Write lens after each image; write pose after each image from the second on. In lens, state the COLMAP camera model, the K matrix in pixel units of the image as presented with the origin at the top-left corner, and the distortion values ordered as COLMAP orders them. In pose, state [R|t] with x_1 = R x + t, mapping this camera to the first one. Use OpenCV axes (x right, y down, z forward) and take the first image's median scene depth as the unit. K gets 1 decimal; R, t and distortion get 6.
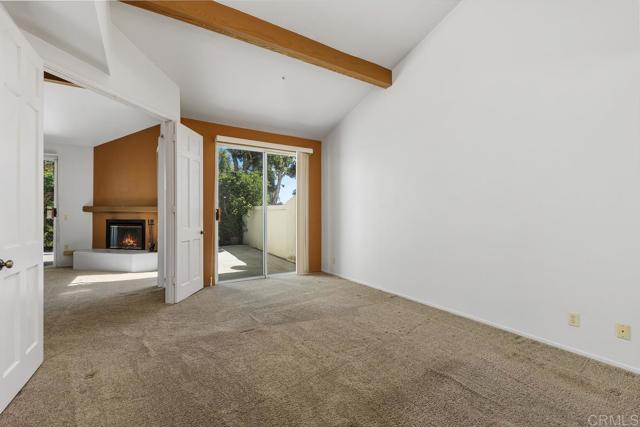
lens RADIAL K [[281.5, 0, 319.4], [0, 281.5, 210.0], [0, 0, 1]] dist [0.006679, -0.000035]
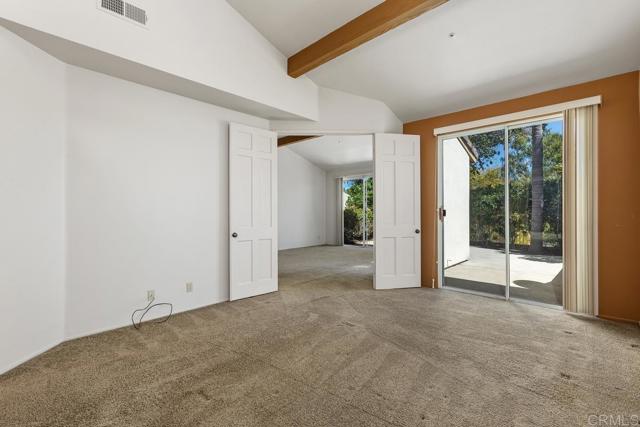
lens RADIAL K [[281.5, 0, 318.4], [0, 281.5, 212.2], [0, 0, 1]] dist [0.006679, -0.000035]
pose [[0.239398, 0.001046, -0.970921, 0.453703], [0.016161, 0.999857, 0.005062, 0.000159], [0.970787, -0.016903, 0.239347, 0.394593]]
